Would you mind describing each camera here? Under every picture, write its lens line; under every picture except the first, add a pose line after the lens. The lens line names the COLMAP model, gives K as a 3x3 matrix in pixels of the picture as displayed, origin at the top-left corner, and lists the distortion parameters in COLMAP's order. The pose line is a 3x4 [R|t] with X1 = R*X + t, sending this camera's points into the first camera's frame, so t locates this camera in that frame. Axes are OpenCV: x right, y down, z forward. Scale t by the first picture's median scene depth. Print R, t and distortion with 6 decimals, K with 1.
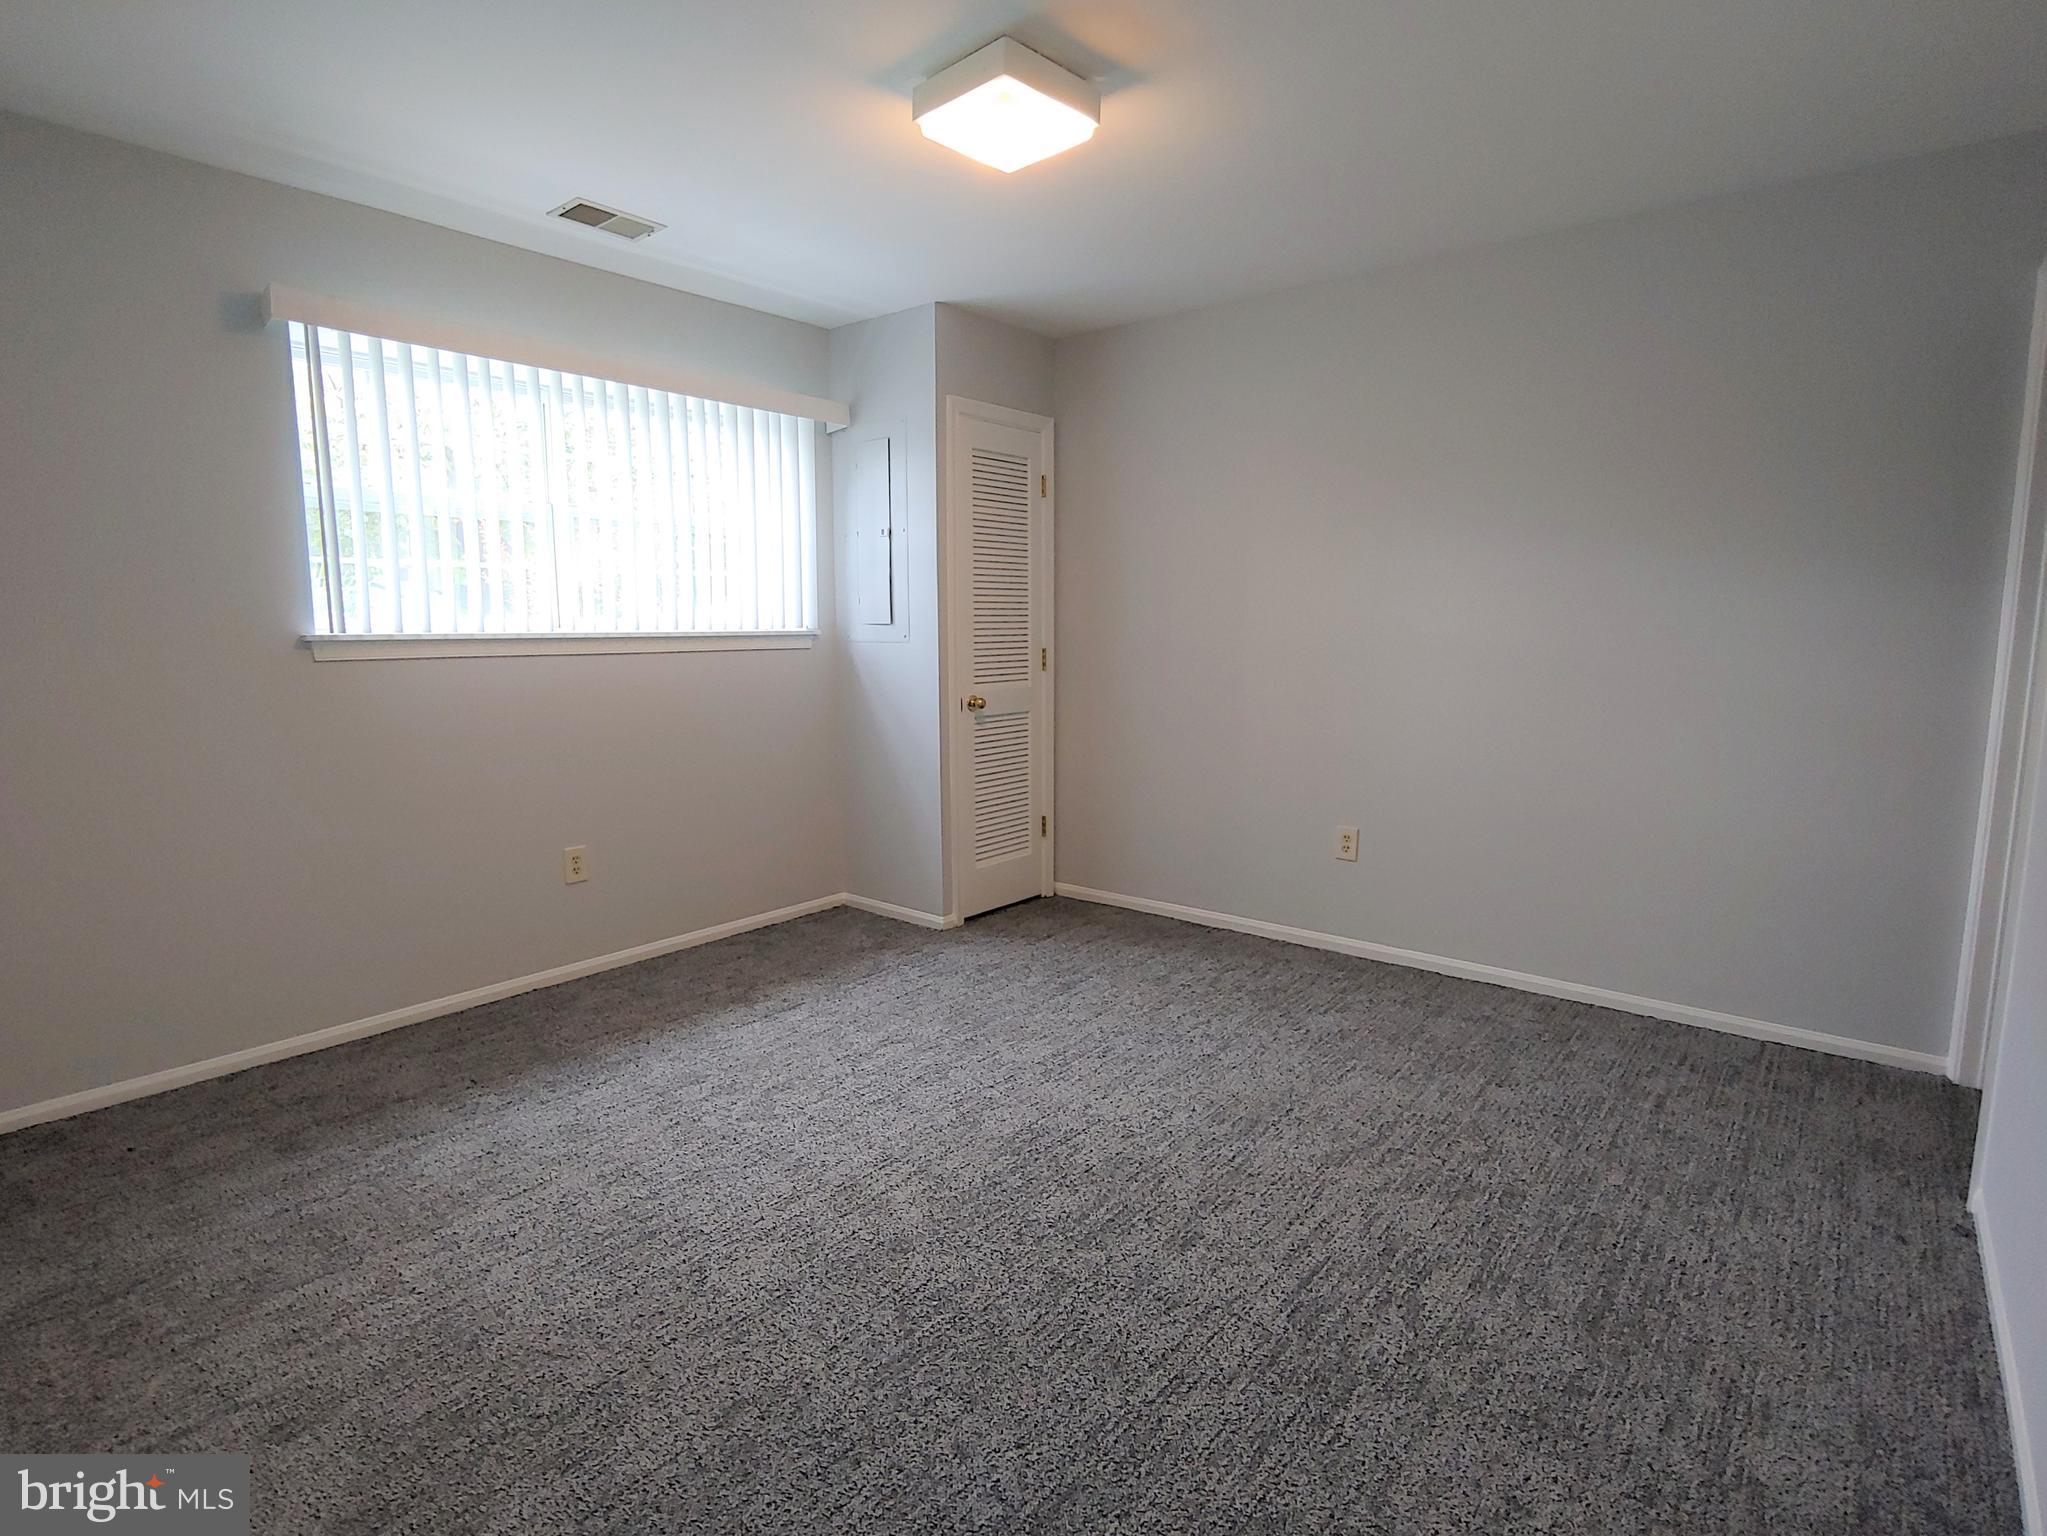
lens RADIAL K [[994.2, 0, 1045.5], [0, 994.2, 764.5], [0, 0, 1]] dist [-0.014506, 0.000544]
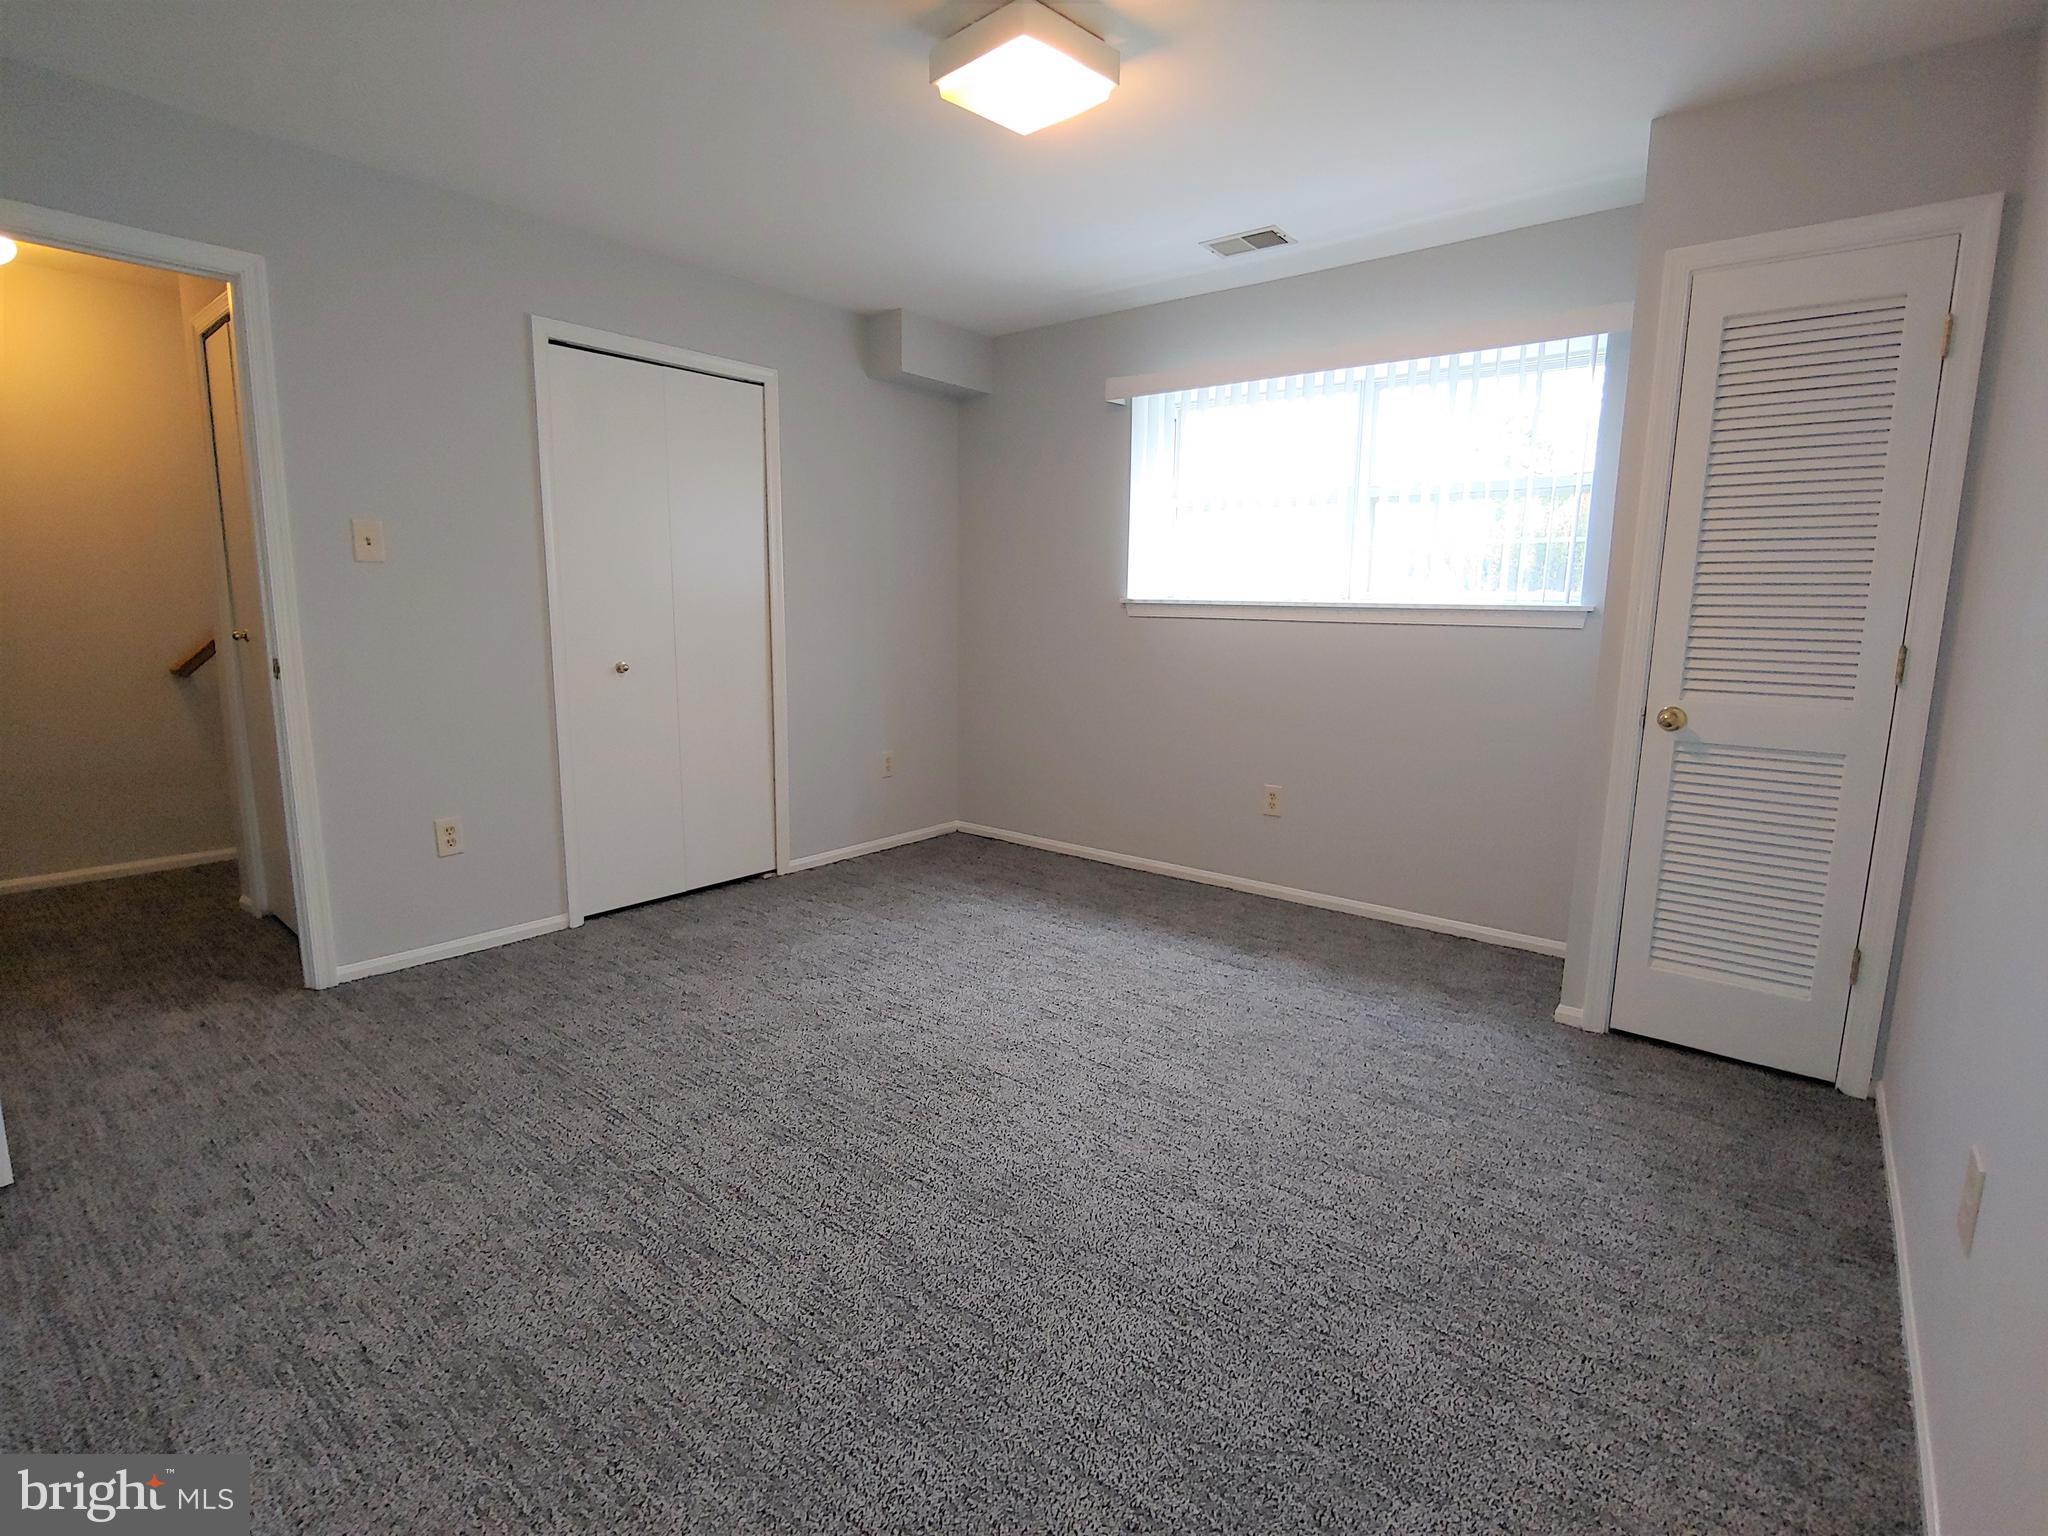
lens RADIAL K [[994.7, 0, 1046.0], [0, 994.7, 764.5], [0, 0, 1]] dist [-0.014506, 0.000544]
pose [[0.019104, 0.163524, -0.986354, 0.847520], [-0.155680, 0.974988, 0.158624, -0.106847], [0.987623, 0.150525, 0.044083, 0.853097]]
